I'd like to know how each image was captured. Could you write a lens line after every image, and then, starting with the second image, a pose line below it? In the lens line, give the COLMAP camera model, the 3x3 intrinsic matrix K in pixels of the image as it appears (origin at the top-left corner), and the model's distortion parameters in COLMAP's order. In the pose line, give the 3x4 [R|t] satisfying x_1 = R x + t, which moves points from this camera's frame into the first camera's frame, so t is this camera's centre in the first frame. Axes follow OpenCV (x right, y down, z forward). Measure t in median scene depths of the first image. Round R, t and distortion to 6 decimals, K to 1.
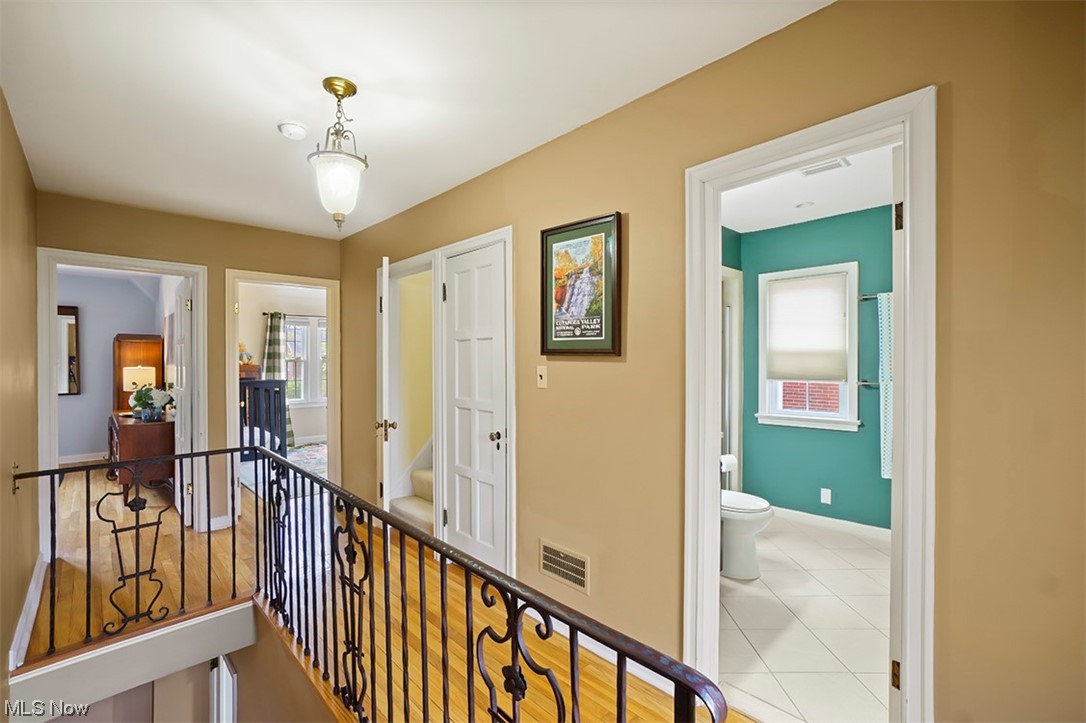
lens RADIAL K [[487.3, 0, 538.0], [0, 487.3, 368.1], [0, 0, 1]] dist [-0.012161, 0.000389]
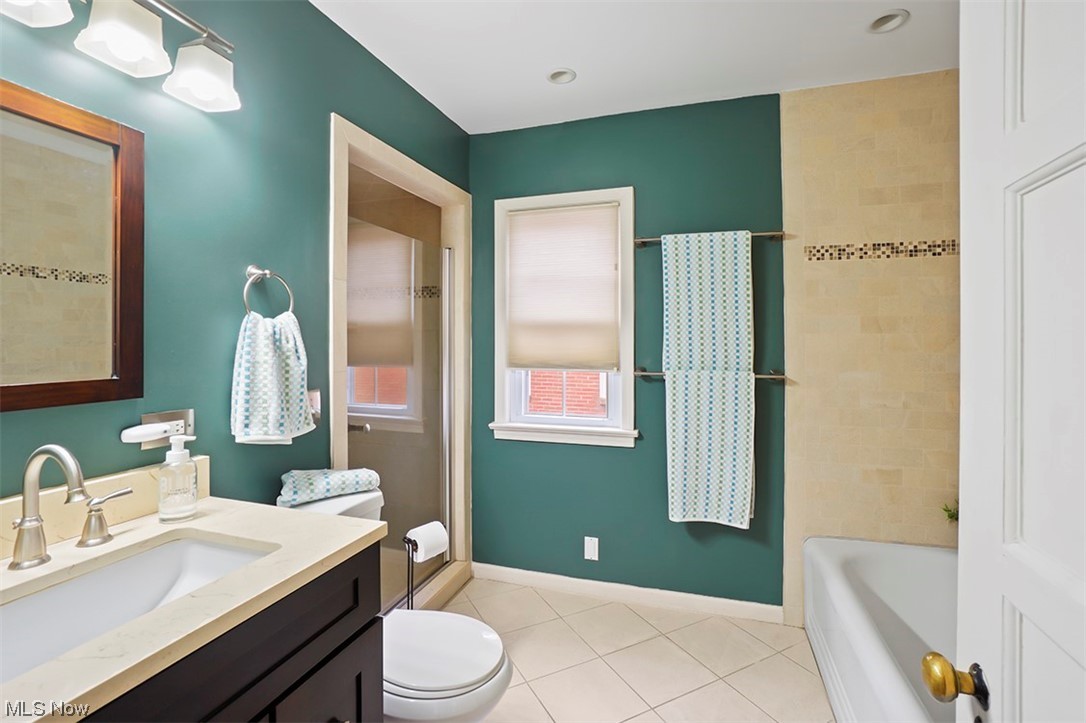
lens RADIAL K [[487.3, 0, 544.3], [0, 487.3, 352.5], [0, 0, 1]] dist [-0.012161, 0.000389]
pose [[0.874323, -0.007875, 0.485281, 0.231813], [0.003314, 0.999942, 0.010256, -0.003581], [-0.485333, -0.007358, 0.874298, 0.475854]]
